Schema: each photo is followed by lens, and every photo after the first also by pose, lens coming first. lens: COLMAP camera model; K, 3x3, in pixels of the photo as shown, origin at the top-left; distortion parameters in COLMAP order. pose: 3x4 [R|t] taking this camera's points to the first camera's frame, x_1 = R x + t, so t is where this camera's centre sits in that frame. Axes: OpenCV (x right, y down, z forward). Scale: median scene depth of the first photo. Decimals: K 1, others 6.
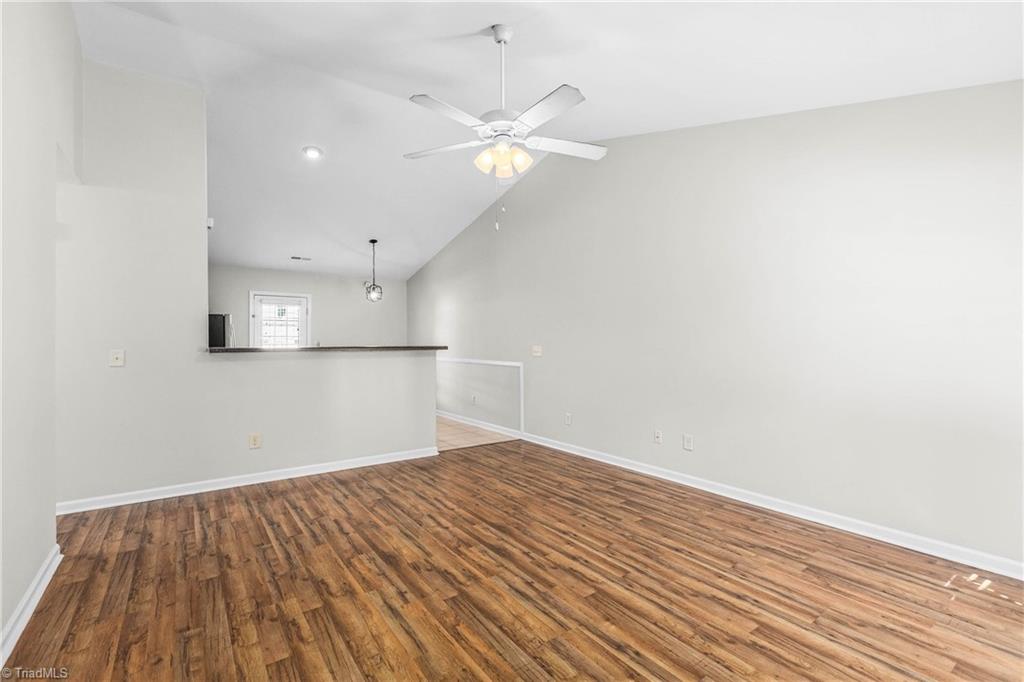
lens RADIAL K [[462.5, 0, 492.1], [0, 462.5, 344.1], [0, 0, 1]] dist [0.001980, -0.000857]
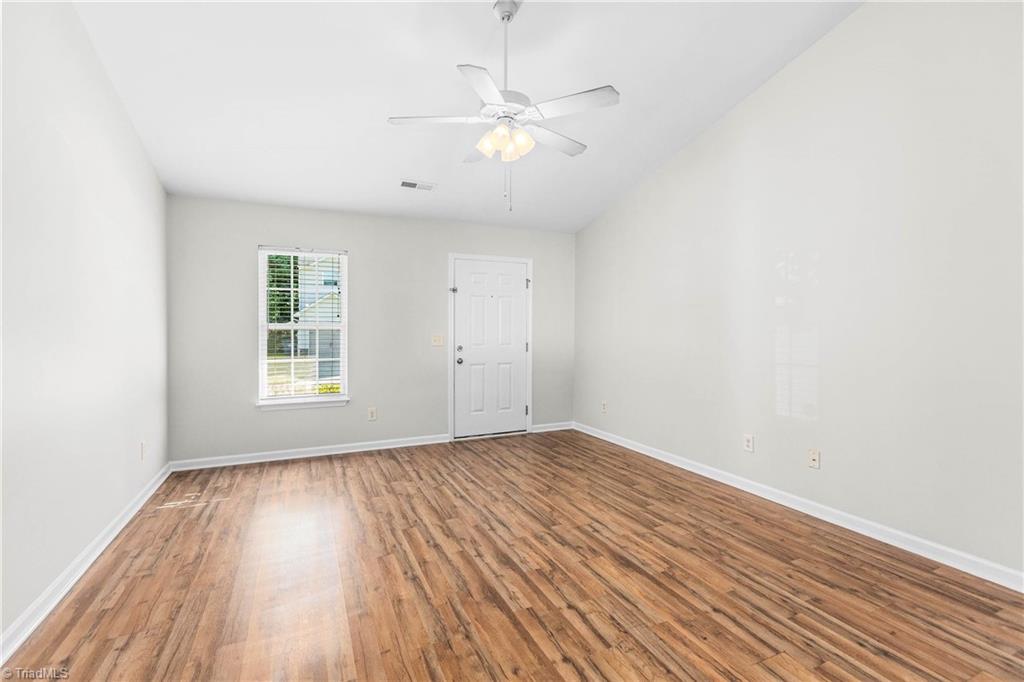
lens RADIAL K [[462.5, 0, 504.5], [0, 462.5, 328.7], [0, 0, 1]] dist [0.001980, -0.000857]
pose [[-0.987012, 0.003385, 0.160611, -0.127585], [0.004449, 0.999970, 0.006269, -0.013669], [-0.160585, 0.006902, -0.986998, 1.890941]]
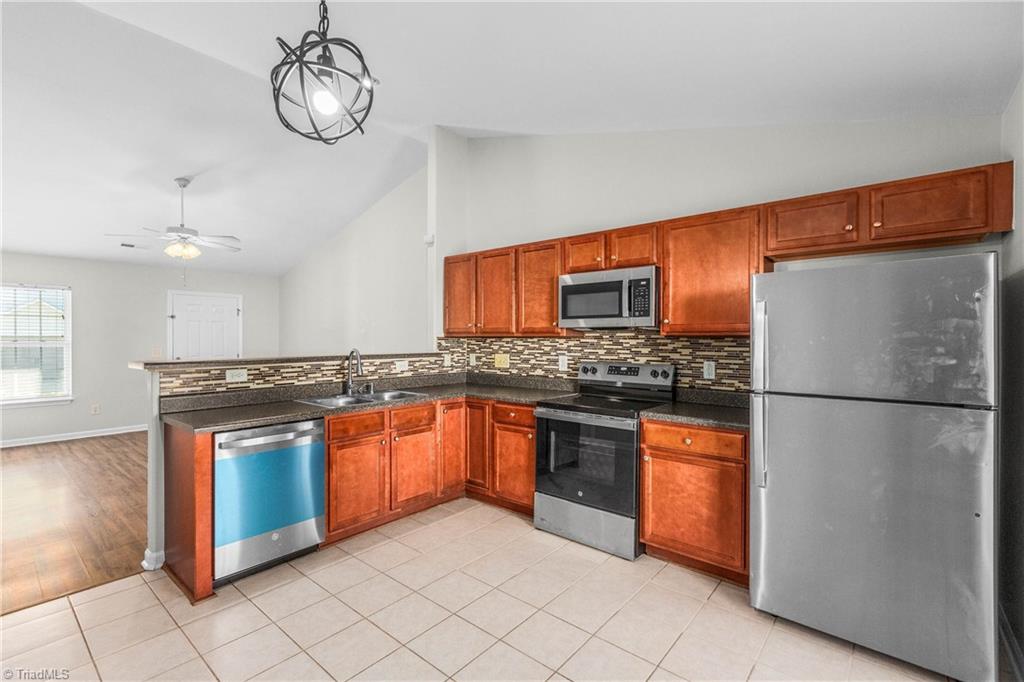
lens RADIAL K [[462.5, 0, 512.7], [0, 462.5, 339.7], [0, 0, 1]] dist [0.001980, -0.000857]
pose [[-0.959372, 0.006692, -0.282063, -0.709004], [0.004146, 0.999945, 0.009621, -0.048367], [0.282112, 0.008061, -0.959348, 3.070291]]
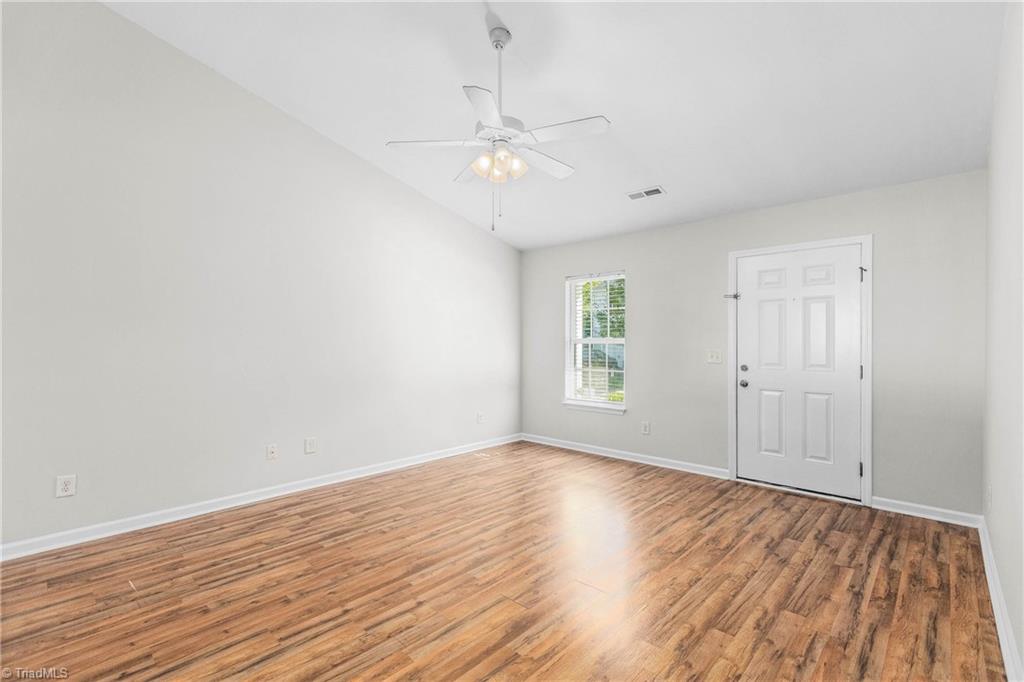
lens RADIAL K [[462.5, 0, 515.3], [0, 462.5, 349.3], [0, 0, 1]] dist [0.001980, -0.000857]
pose [[-0.225995, -0.014040, 0.974027, -0.940806], [0.006467, 0.999852, 0.015912, -0.013548], [-0.974107, 0.009895, -0.225871, 1.143896]]
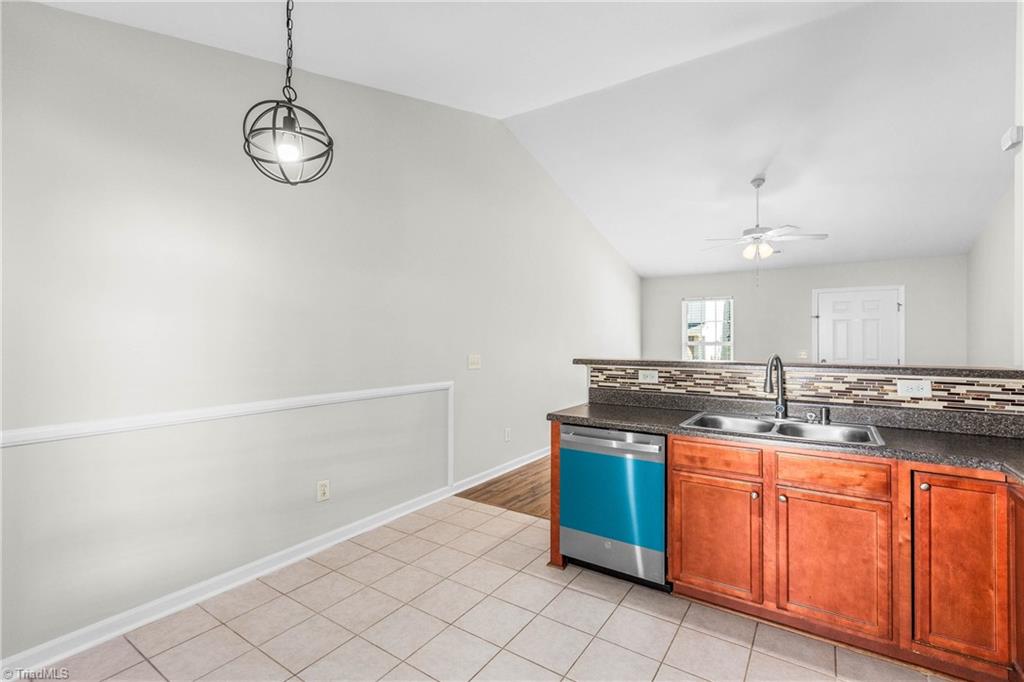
lens RADIAL K [[462.5, 0, 503.1], [0, 462.5, 337.5], [0, 0, 1]] dist [0.001980, -0.000857]
pose [[-0.374243, 0.006992, 0.927304, -1.278693], [0.005054, 0.999972, -0.005500, -0.043322], [-0.927317, 0.002628, -0.374268, 2.557311]]
